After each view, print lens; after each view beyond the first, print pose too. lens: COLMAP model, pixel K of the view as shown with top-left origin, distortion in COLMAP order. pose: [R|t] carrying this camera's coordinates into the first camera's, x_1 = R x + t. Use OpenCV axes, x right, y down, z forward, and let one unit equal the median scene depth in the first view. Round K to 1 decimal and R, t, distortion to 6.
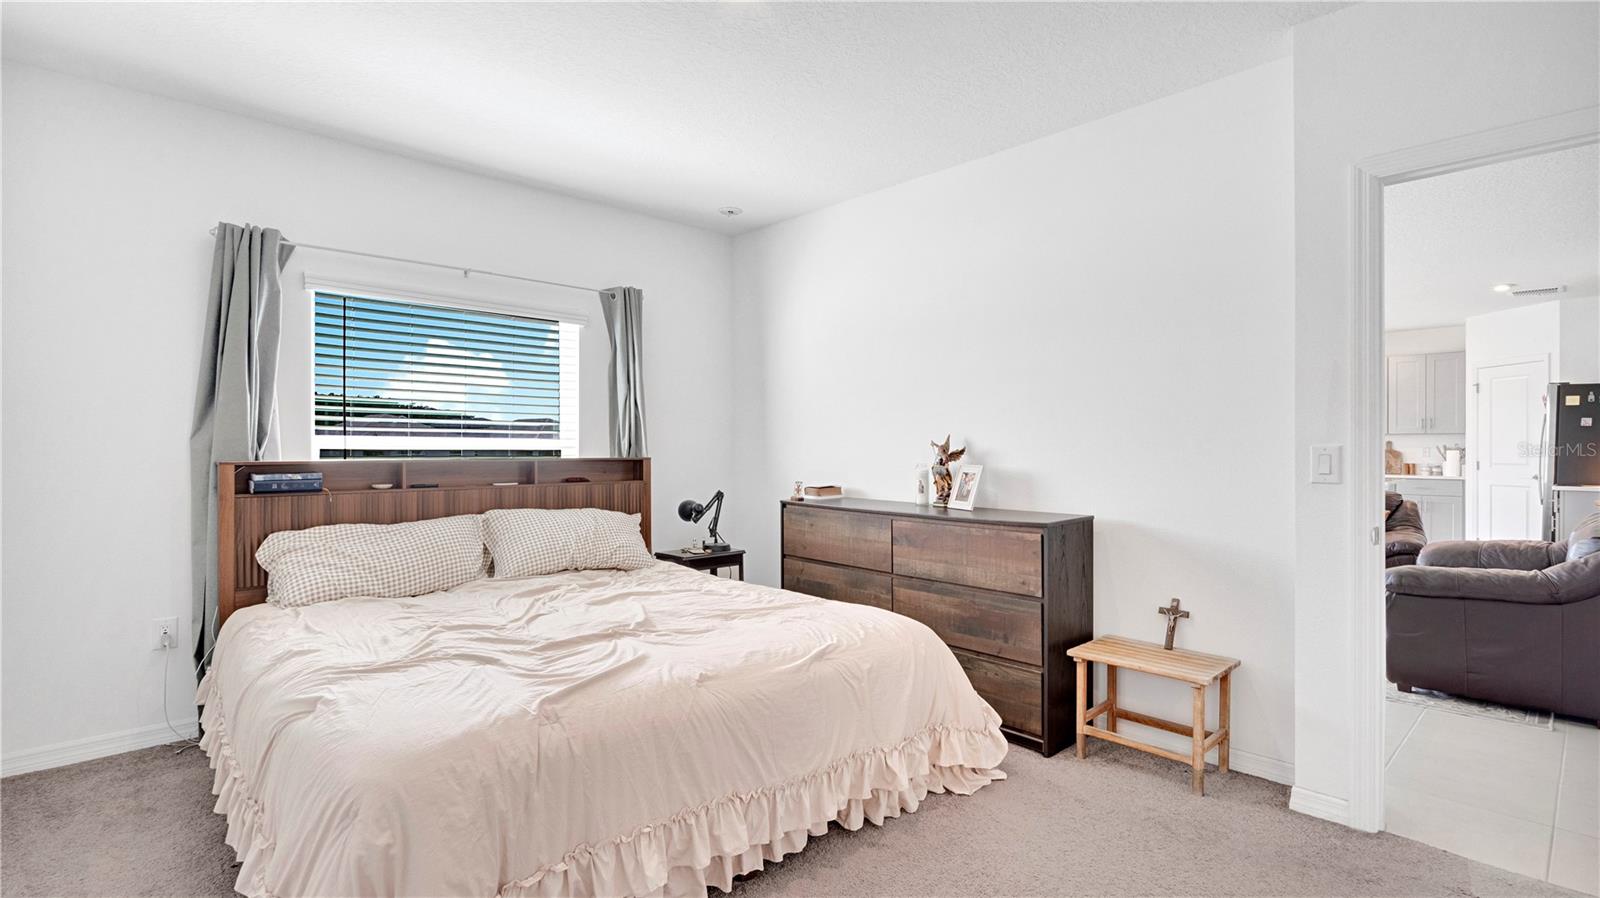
lens RADIAL K [[737.2, 0, 800.5], [0, 737.2, 451.4], [0, 0, 1]] dist [-0.001914, 0.000496]
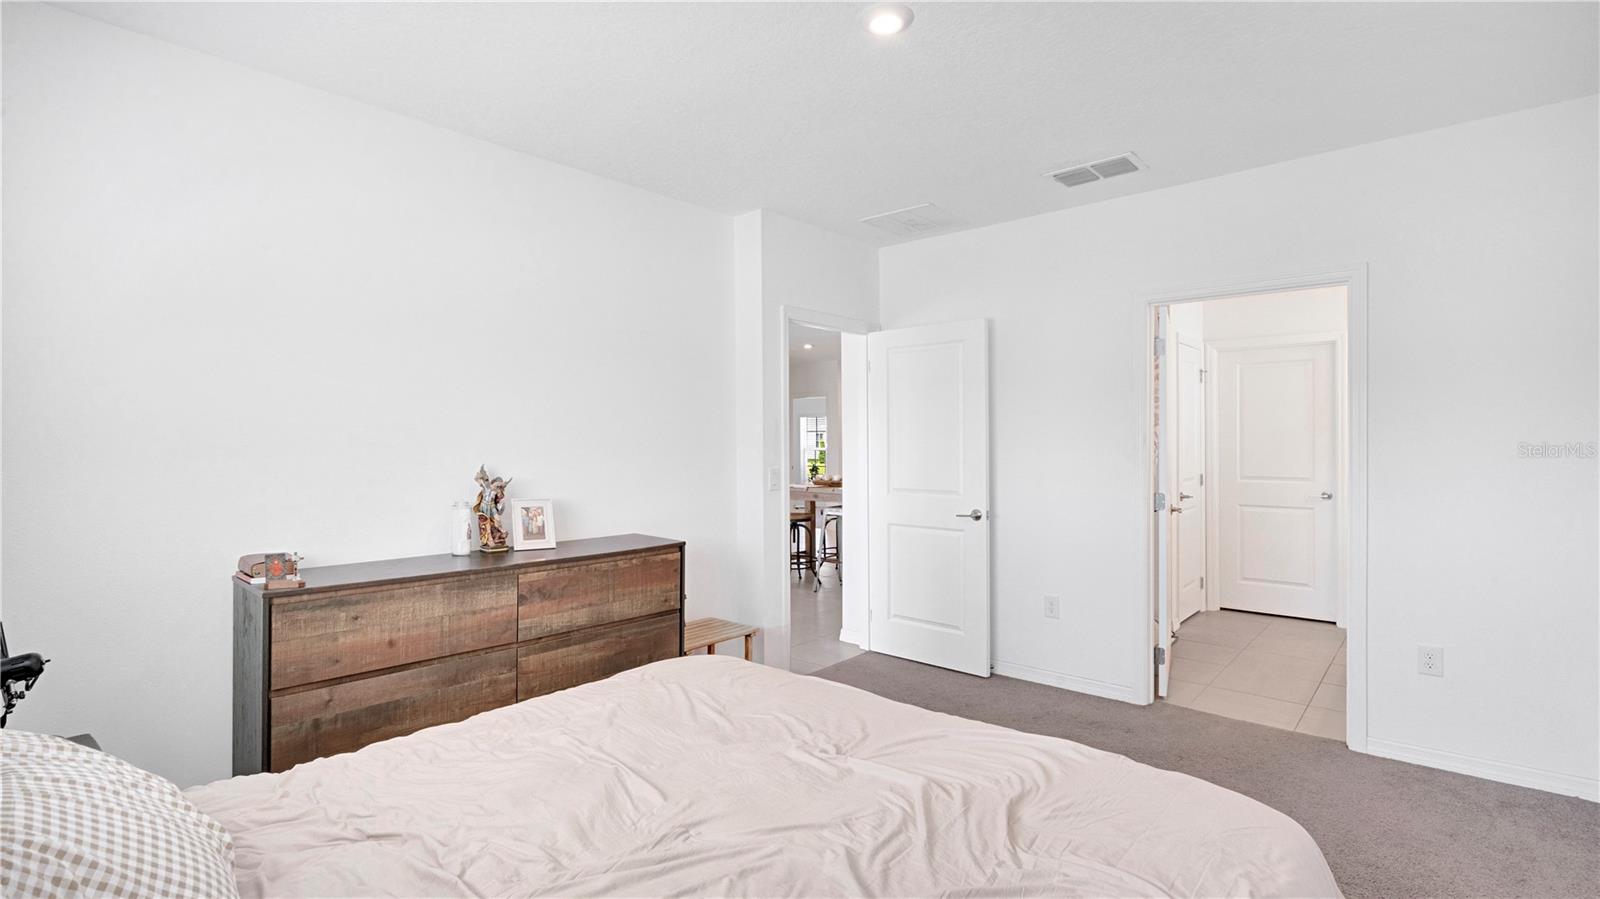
lens RADIAL K [[737.2, 0, 796.7], [0, 737.2, 449.7], [0, 0, 1]] dist [-0.001914, 0.000496]
pose [[-0.099807, -0.001459, 0.995006, -0.701319], [0.009974, 0.999947, 0.002467, -0.040690], [-0.994957, 0.010171, -0.099788, 0.790270]]
